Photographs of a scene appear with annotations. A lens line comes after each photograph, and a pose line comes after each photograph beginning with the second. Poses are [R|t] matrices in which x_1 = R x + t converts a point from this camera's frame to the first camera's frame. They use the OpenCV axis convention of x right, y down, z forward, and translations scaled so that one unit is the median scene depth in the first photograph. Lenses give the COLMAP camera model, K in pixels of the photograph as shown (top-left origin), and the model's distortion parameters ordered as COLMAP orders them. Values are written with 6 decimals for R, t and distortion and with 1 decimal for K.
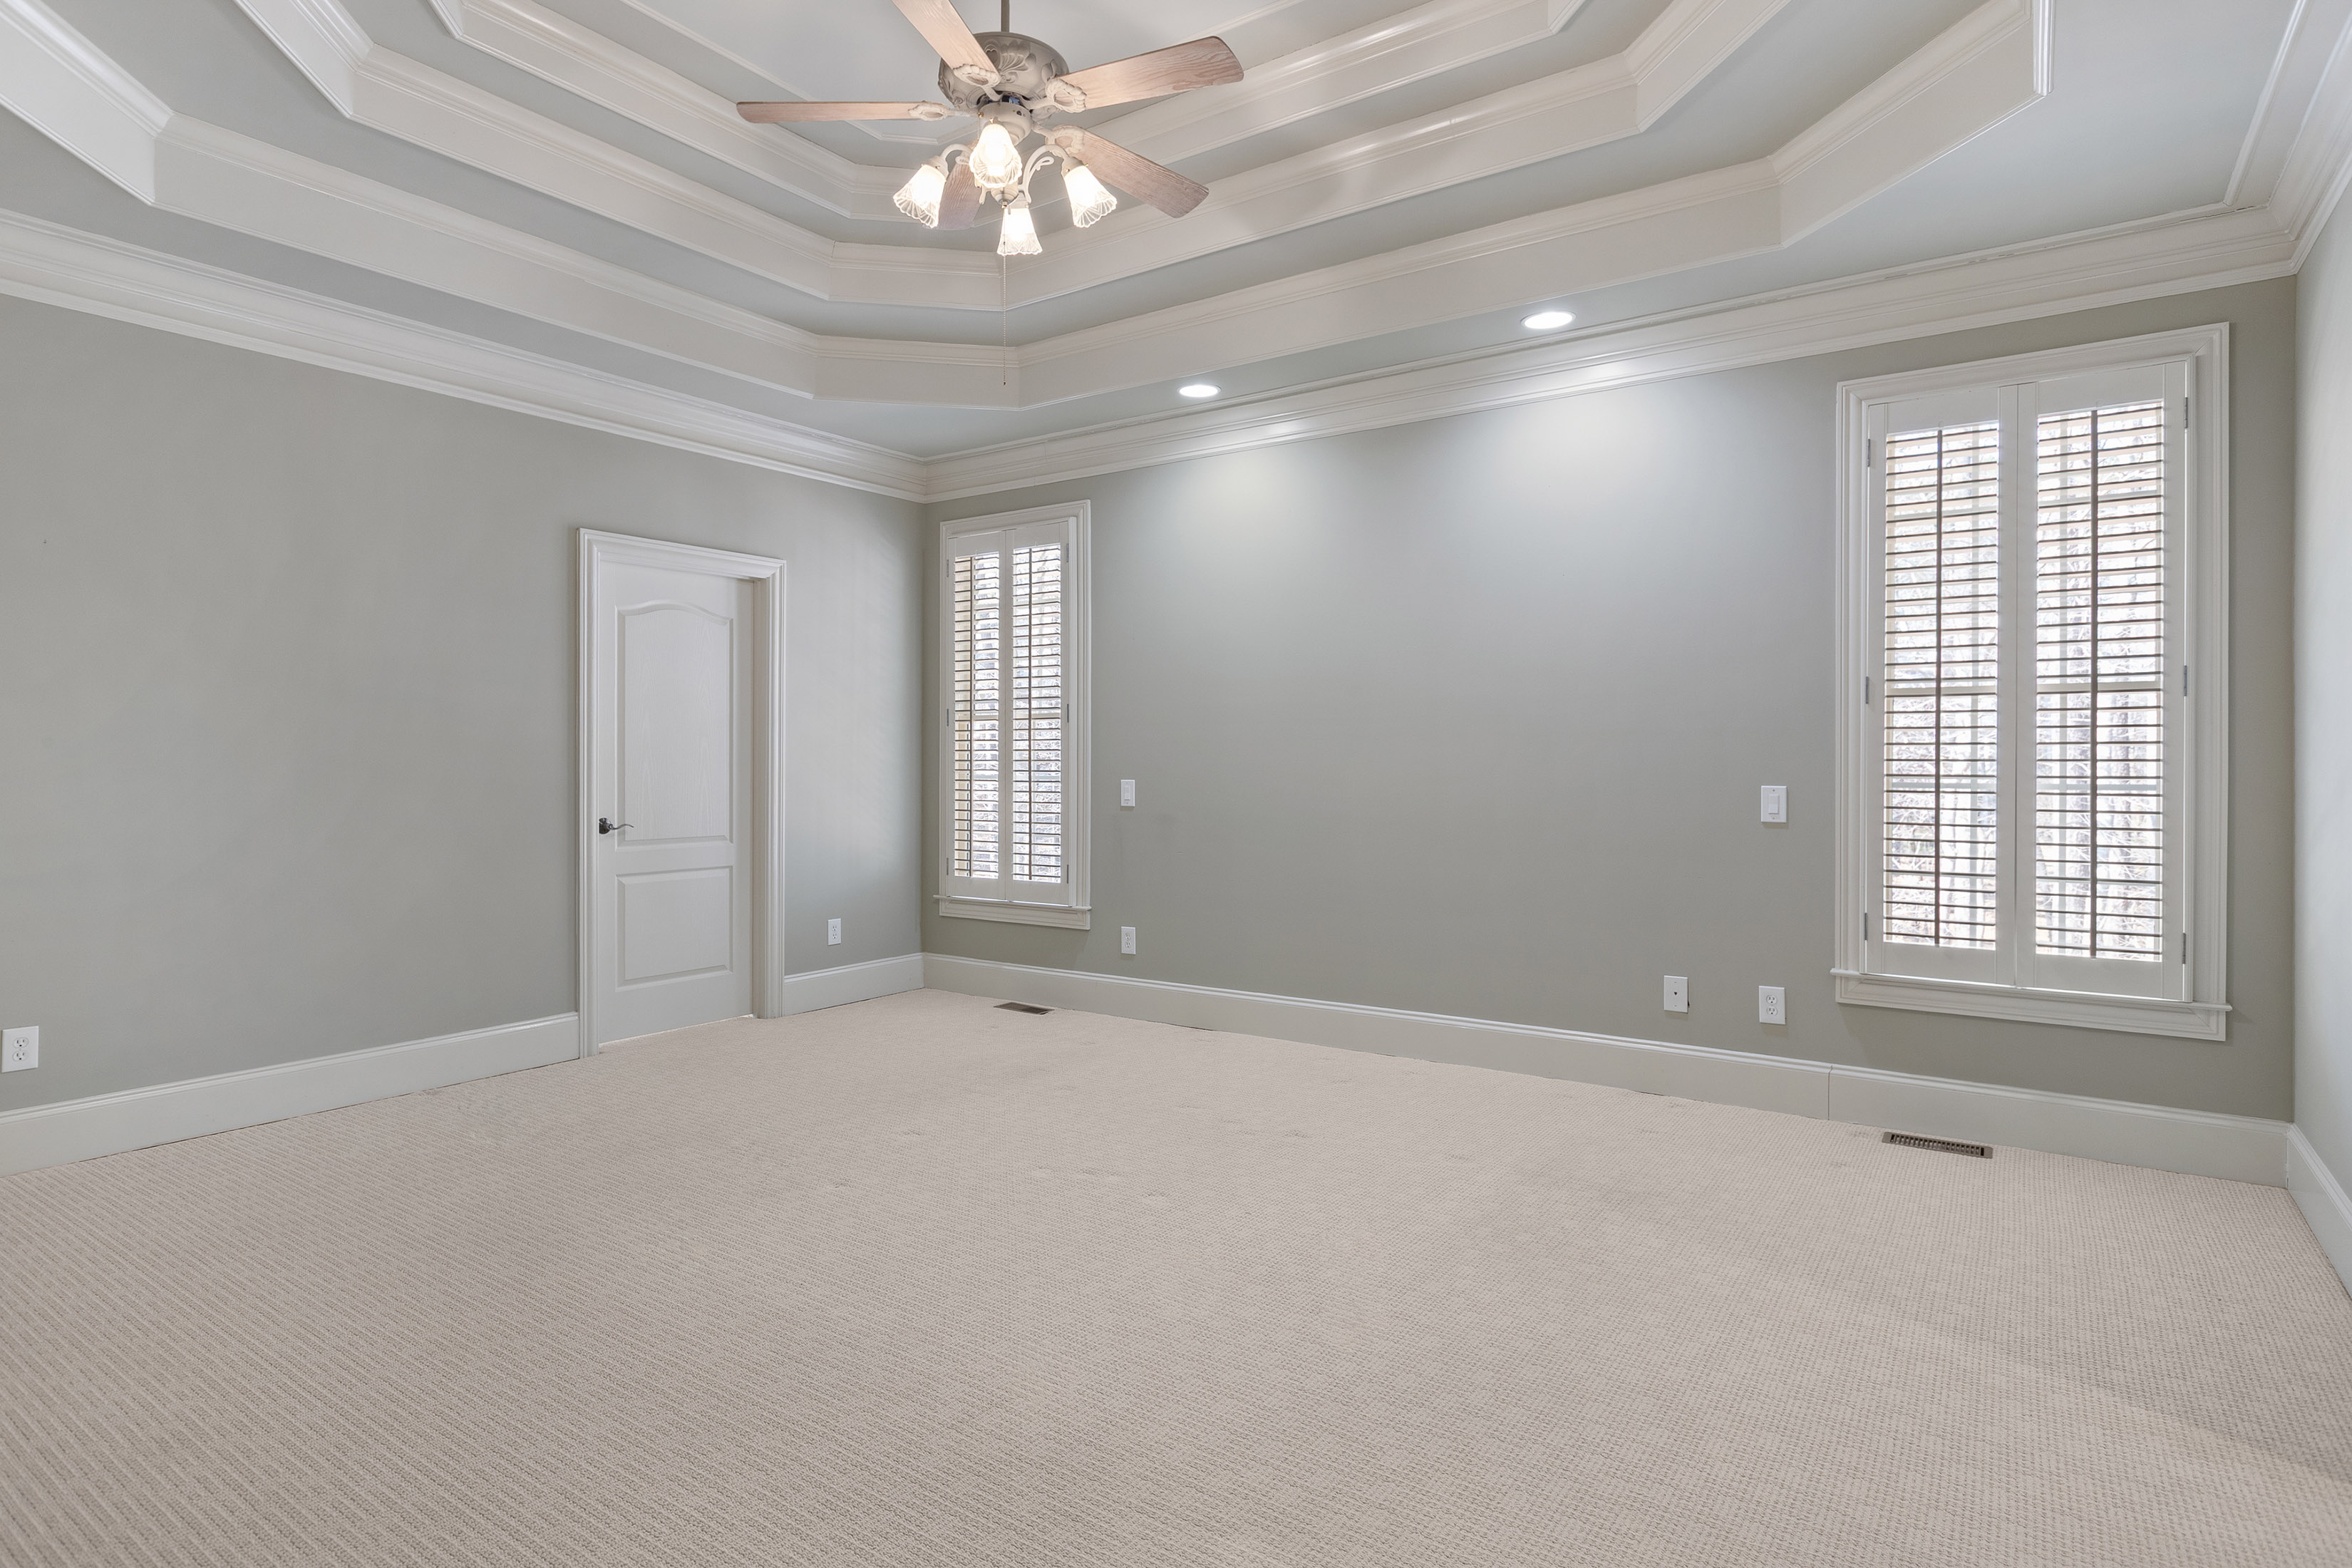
lens RADIAL K [[1225.4, 0, 1175.3], [0, 1225.4, 769.8], [0, 0, 1]] dist [-0.005662, -0.001406]
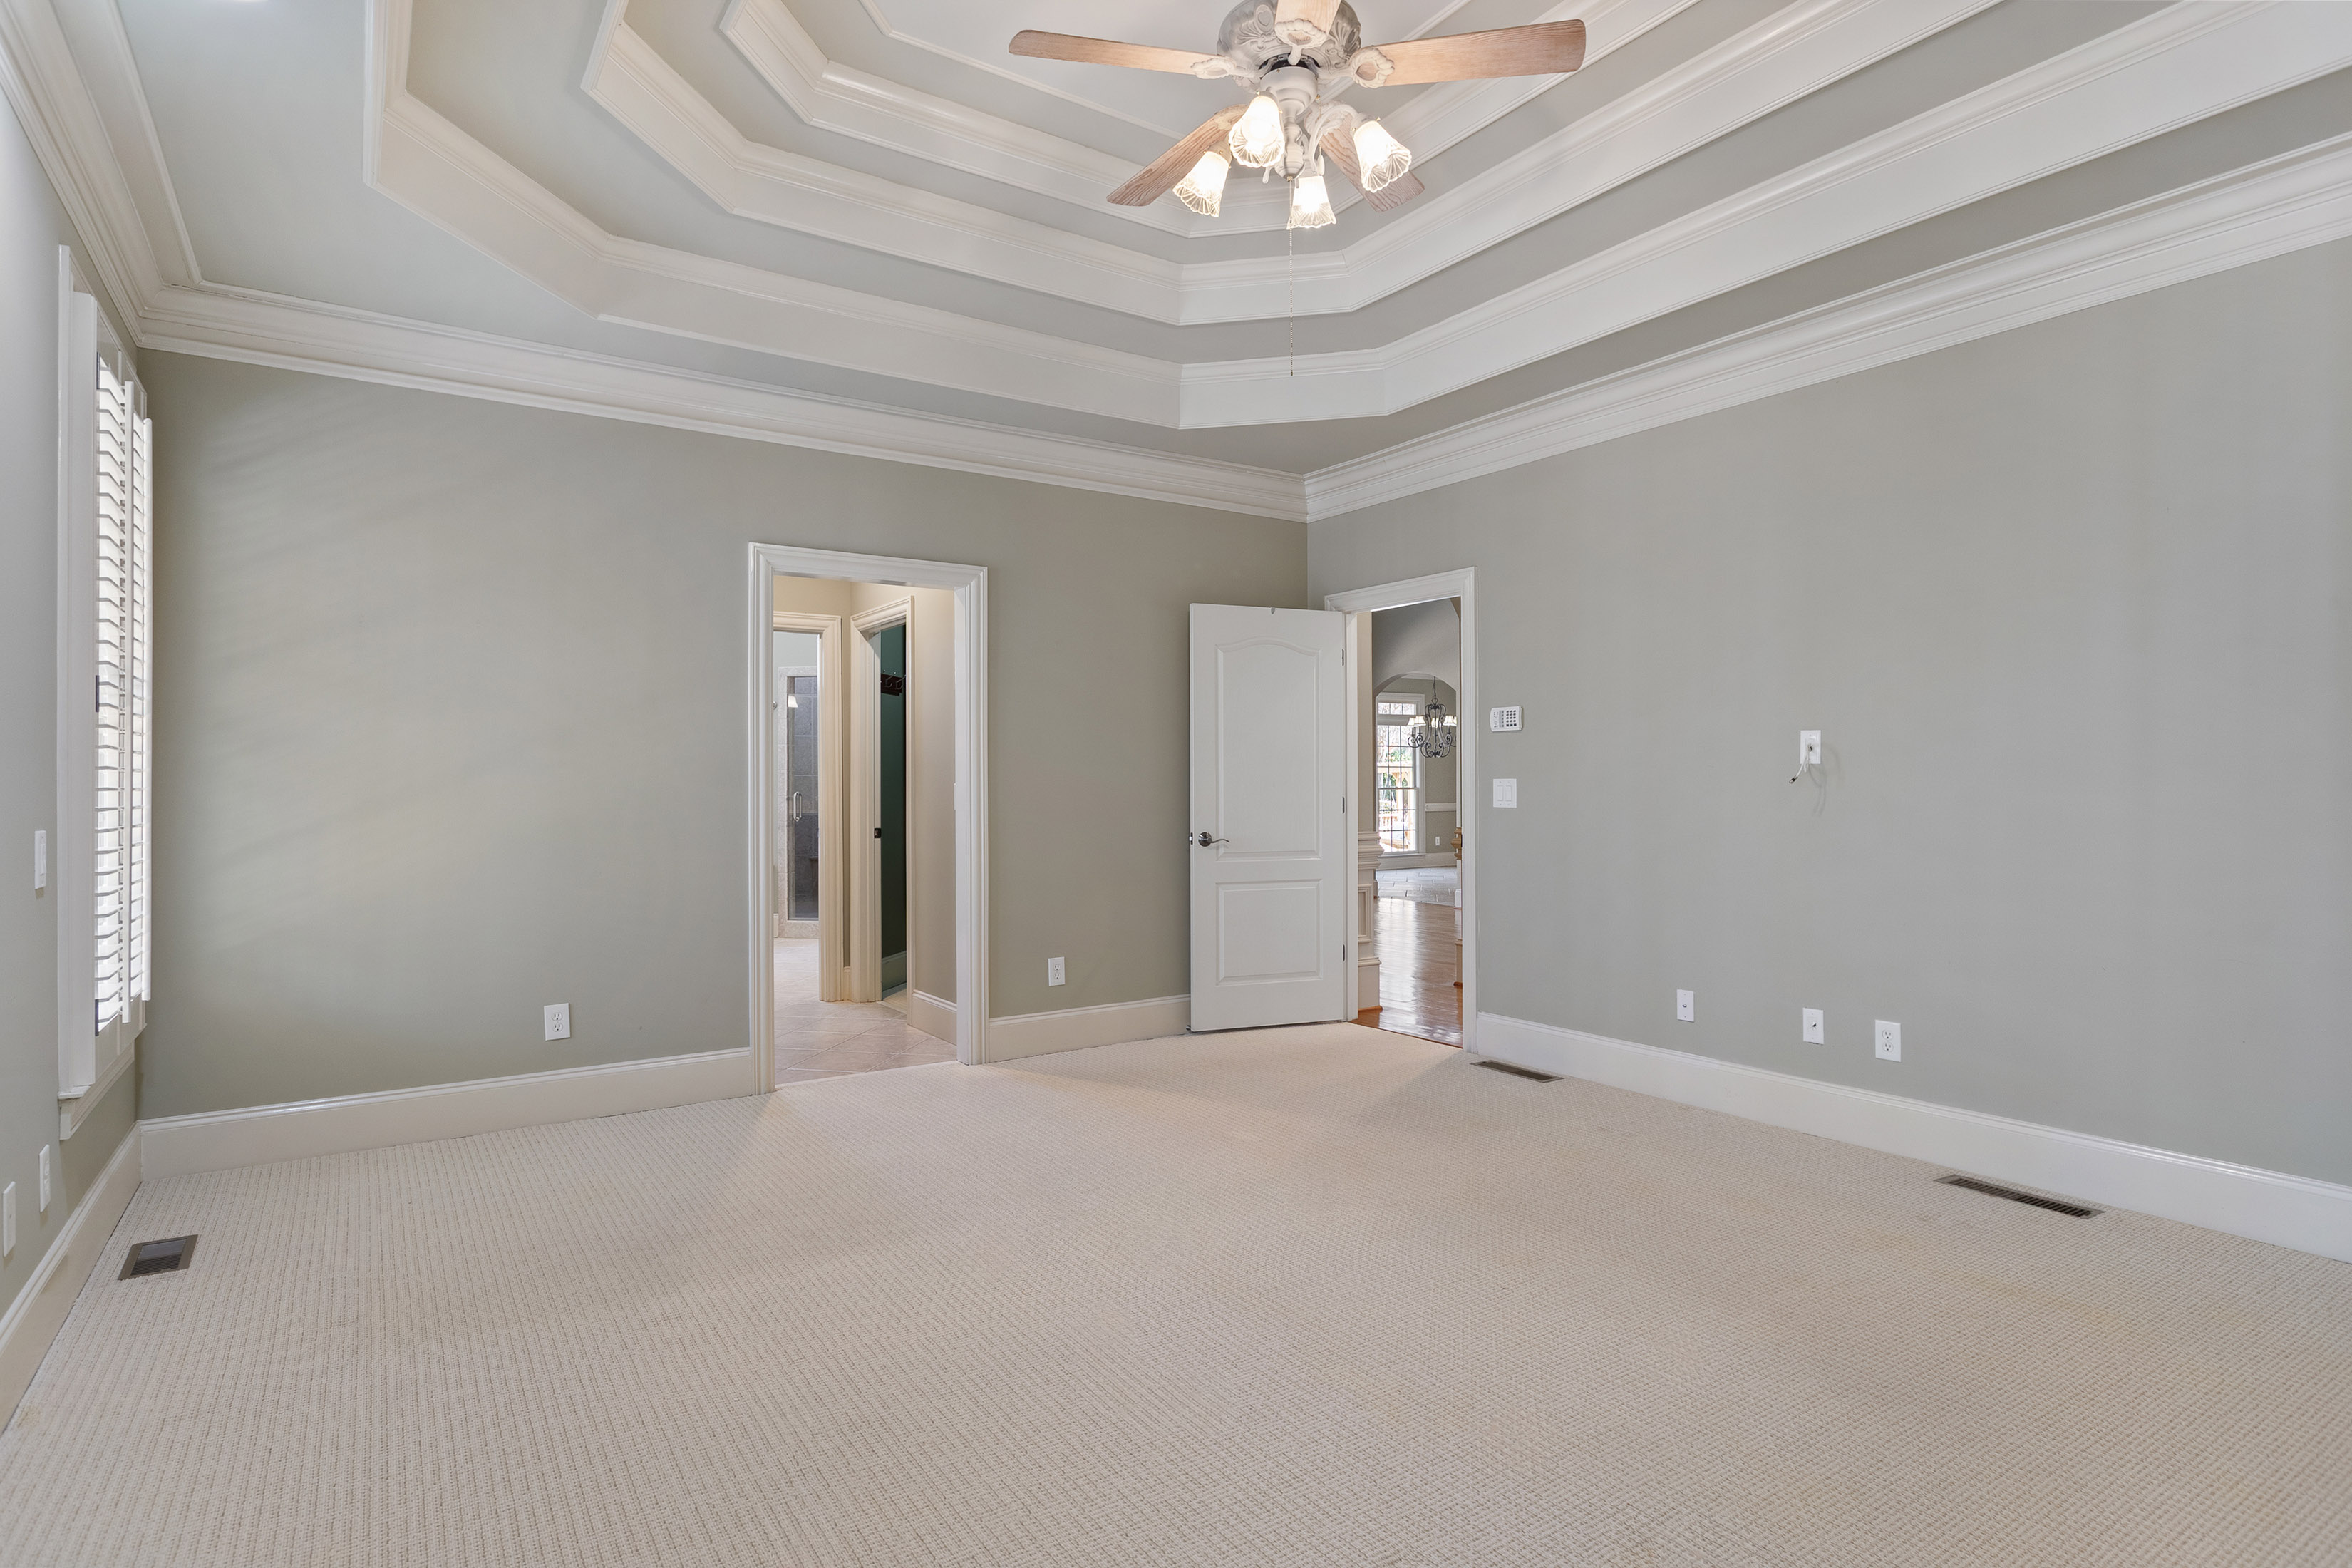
lens RADIAL K [[1225.4, 0, 1184.1], [0, 1225.4, 778.8], [0, 0, 1]] dist [-0.005662, -0.001406]
pose [[-0.929725, 0.002576, 0.368247, -0.306216], [0.003790, 0.999990, 0.002574, -0.013345], [-0.368236, 0.003789, -0.929725, 1.439325]]
